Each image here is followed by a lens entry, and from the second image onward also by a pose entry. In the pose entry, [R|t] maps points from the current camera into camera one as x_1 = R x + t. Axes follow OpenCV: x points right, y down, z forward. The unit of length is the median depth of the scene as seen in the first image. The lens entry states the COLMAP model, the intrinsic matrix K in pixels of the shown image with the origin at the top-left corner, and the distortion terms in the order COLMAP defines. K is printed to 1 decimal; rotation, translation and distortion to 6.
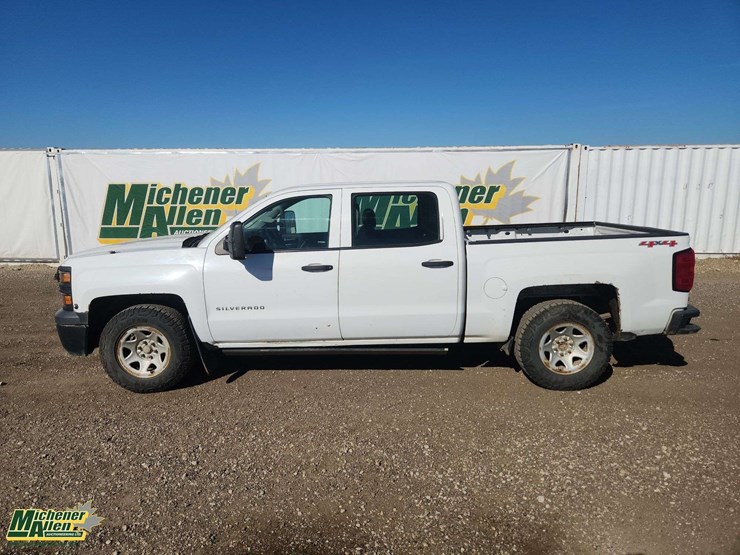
lens RADIAL K [[492.9, 0, 365.0], [0, 492.9, 277.4], [0, 0, 1]] dist [0.057470, -0.035971]
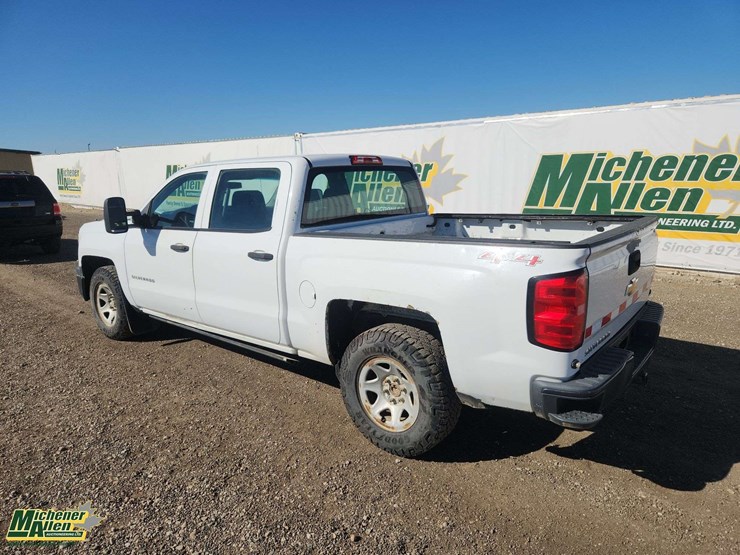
lens RADIAL K [[492.9, 0, 365.0], [0, 492.9, 277.4], [0, 0, 1]] dist [0.057470, -0.035971]
pose [[0.791763, 0.124602, -0.597985, 0.262896], [-0.095616, 0.992187, 0.080141, -0.024946], [0.603299, -0.006275, 0.797491, 0.144301]]
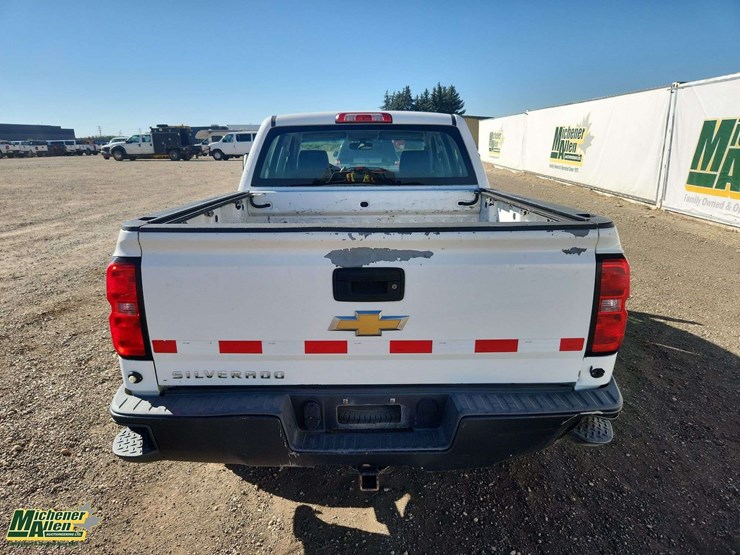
lens RADIAL K [[492.9, 0, 365.0], [0, 492.9, 277.4], [0, 0, 1]] dist [0.057470, -0.035971]
pose [[0.034472, 0.276849, -0.960295, 0.358594], [-0.168326, 0.948748, 0.267478, -0.066147], [0.985128, 0.152422, 0.079306, 0.410453]]
